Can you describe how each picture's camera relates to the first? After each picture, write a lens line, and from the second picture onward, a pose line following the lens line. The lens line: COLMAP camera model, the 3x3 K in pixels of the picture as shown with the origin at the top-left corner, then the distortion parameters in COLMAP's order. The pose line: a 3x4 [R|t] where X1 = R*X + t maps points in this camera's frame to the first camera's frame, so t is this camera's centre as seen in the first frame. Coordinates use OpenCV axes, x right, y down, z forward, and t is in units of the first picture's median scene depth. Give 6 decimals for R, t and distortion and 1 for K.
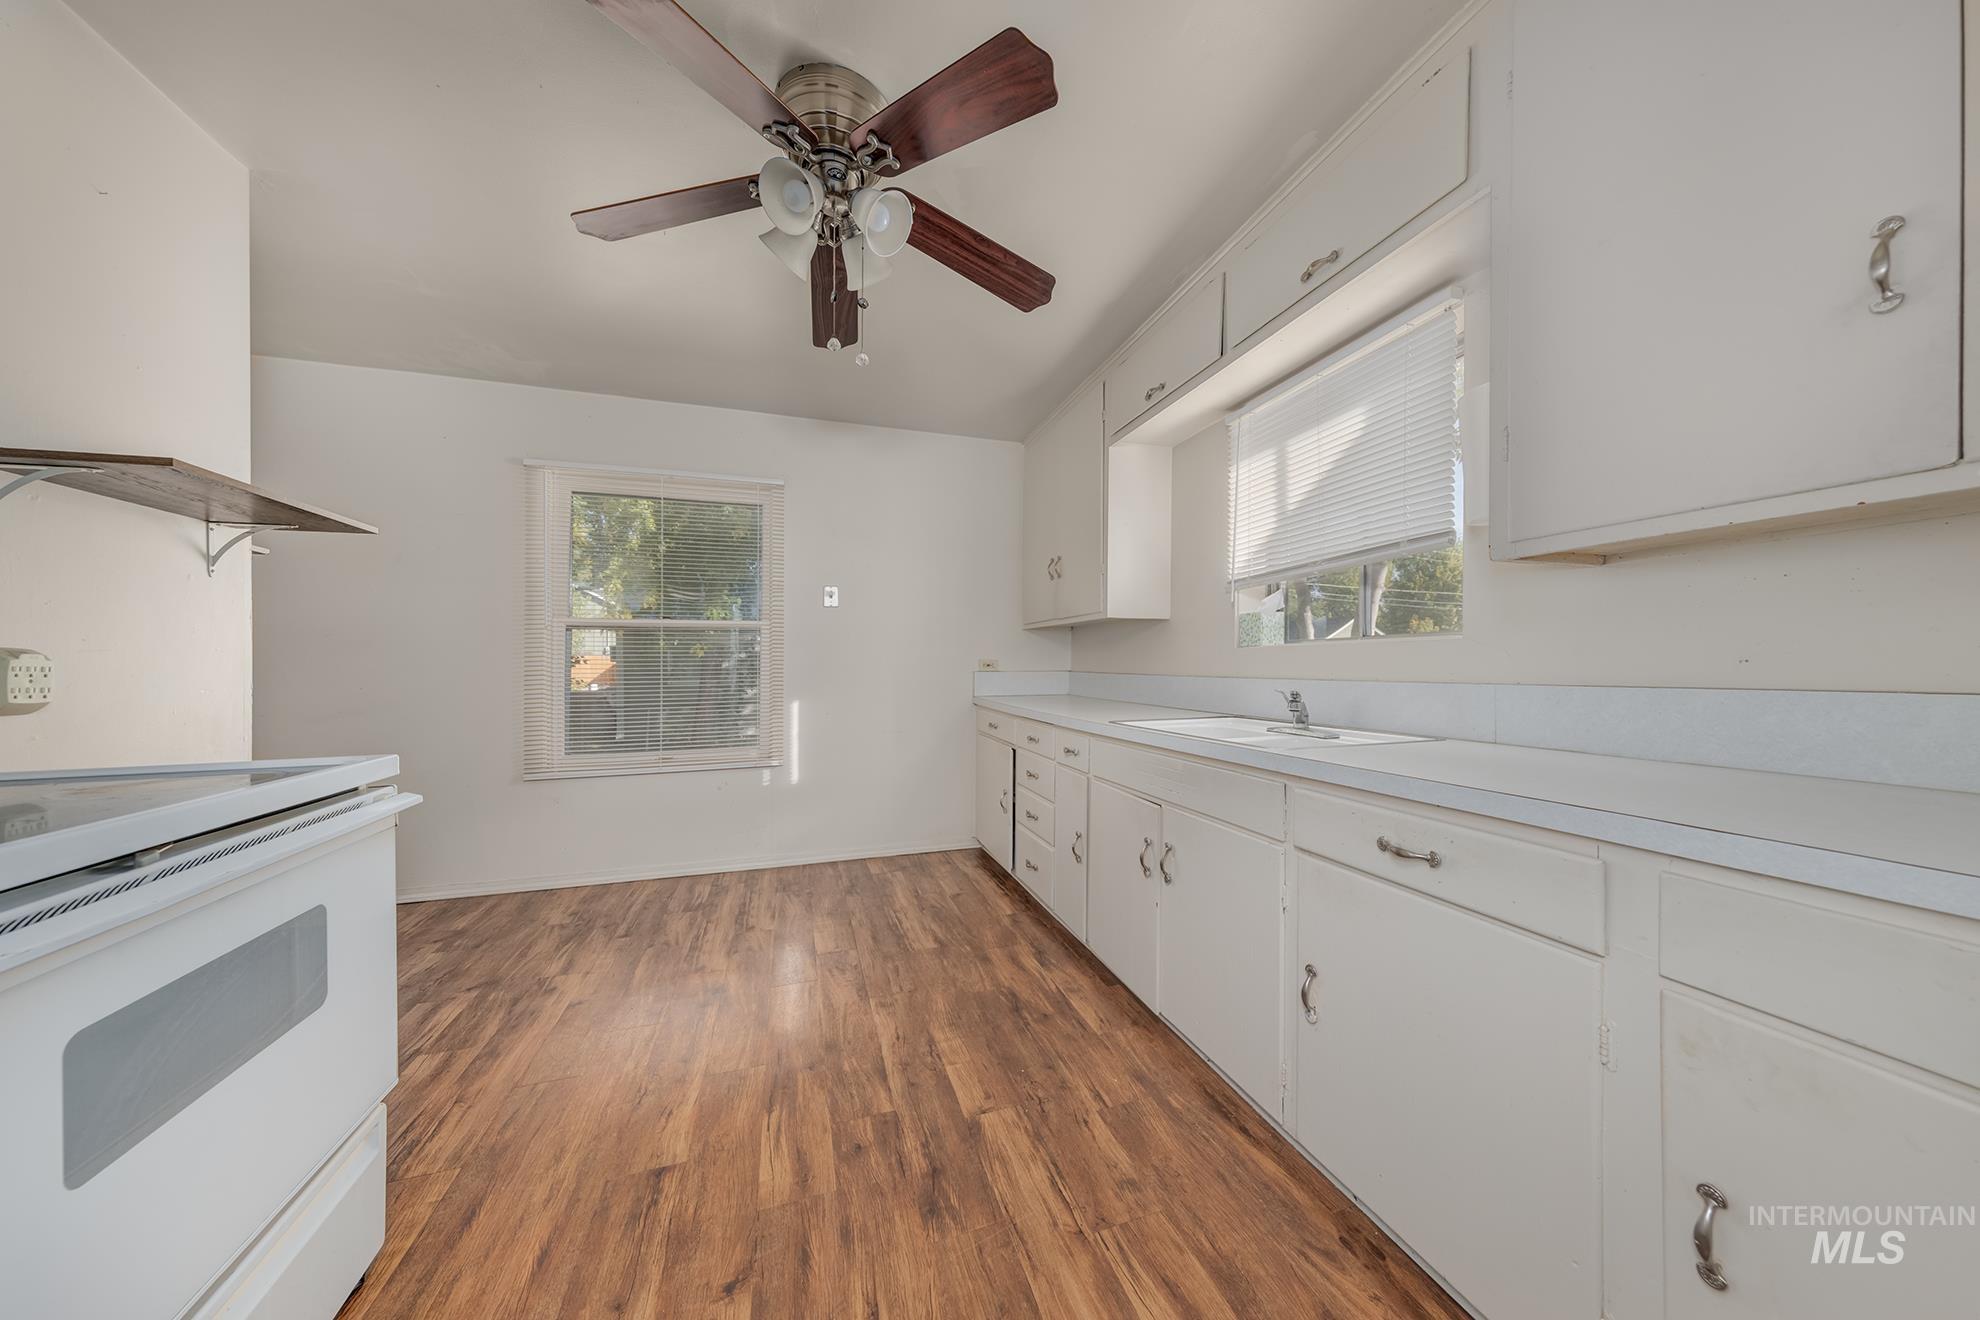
lens RADIAL K [[625.3, 0, 995.5], [0, 625.3, 652.5], [0, 0, 1]] dist [0.006552, -0.000025]
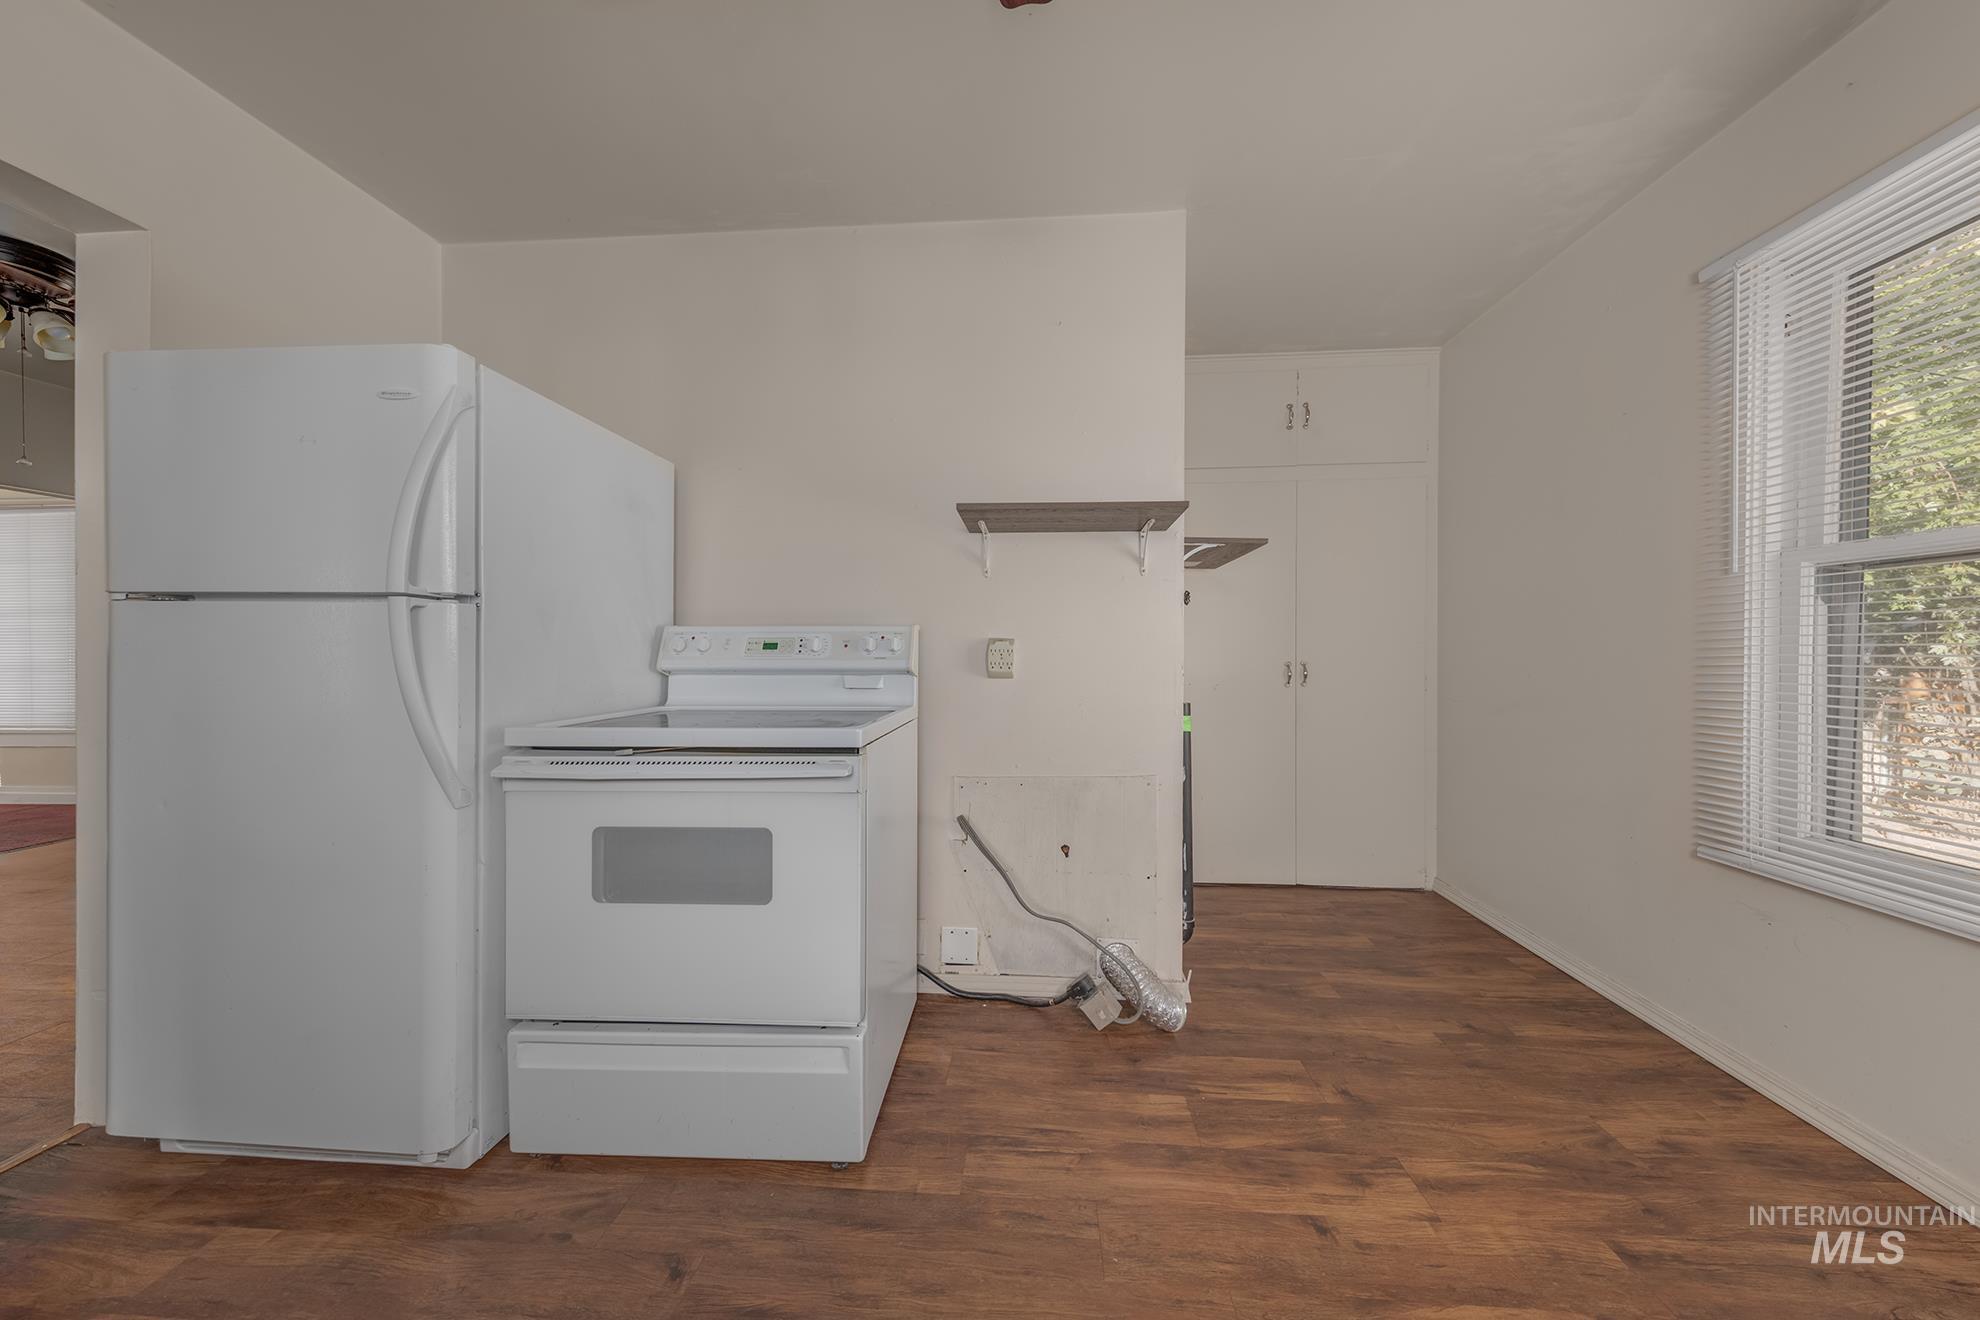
lens RADIAL K [[625.3, 0, 995.5], [0, 625.3, 652.5], [0, 0, 1]] dist [0.006552, -0.000025]
pose [[-0.371216, 0.003774, -0.928539, -0.017953], [0.020763, 0.999775, -0.004237, 0.028128], [0.928314, -0.020852, -0.371211, 1.169684]]
